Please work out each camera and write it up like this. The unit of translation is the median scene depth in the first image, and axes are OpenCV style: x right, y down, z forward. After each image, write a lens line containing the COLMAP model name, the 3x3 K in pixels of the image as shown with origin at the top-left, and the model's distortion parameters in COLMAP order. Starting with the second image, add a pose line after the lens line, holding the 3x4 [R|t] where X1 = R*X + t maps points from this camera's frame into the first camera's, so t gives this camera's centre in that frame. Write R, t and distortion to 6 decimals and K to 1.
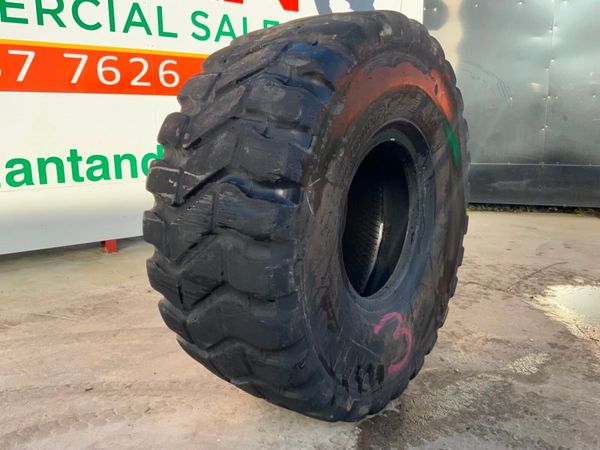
lens RADIAL K [[496.3, 0, 300.3], [0, 496.3, 226.5], [0, 0, 1]] dist [0.122593, -0.236744]
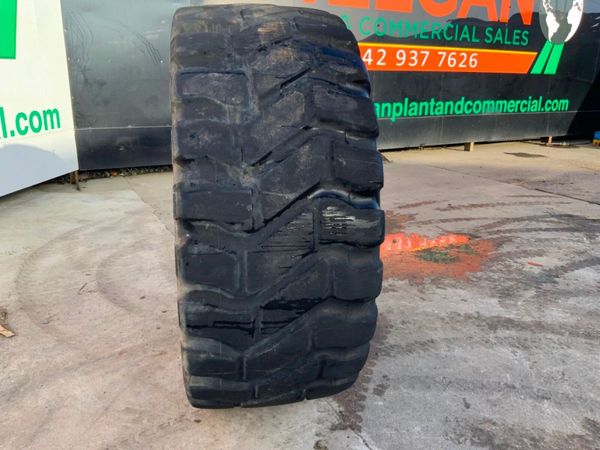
lens RADIAL K [[496.3, 0, 300.3], [0, 496.3, 226.5], [0, 0, 1]] dist [0.122593, -0.236744]
pose [[0.662683, -0.200770, 0.721486, -0.591335], [0.131637, 0.979623, 0.151694, -0.123807], [-0.737240, -0.005550, 0.675608, 0.257358]]
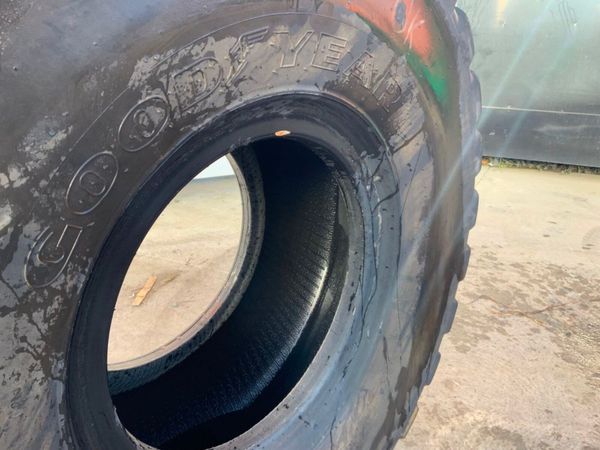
lens RADIAL K [[496.3, 0, 300.3], [0, 496.3, 226.5], [0, 0, 1]] dist [0.122593, -0.236744]
pose [[0.996139, 0.057314, -0.066497, 0.211905], [-0.046629, 0.987223, 0.152370, -0.145276], [0.074381, -0.148681, 0.986084, 0.506723]]
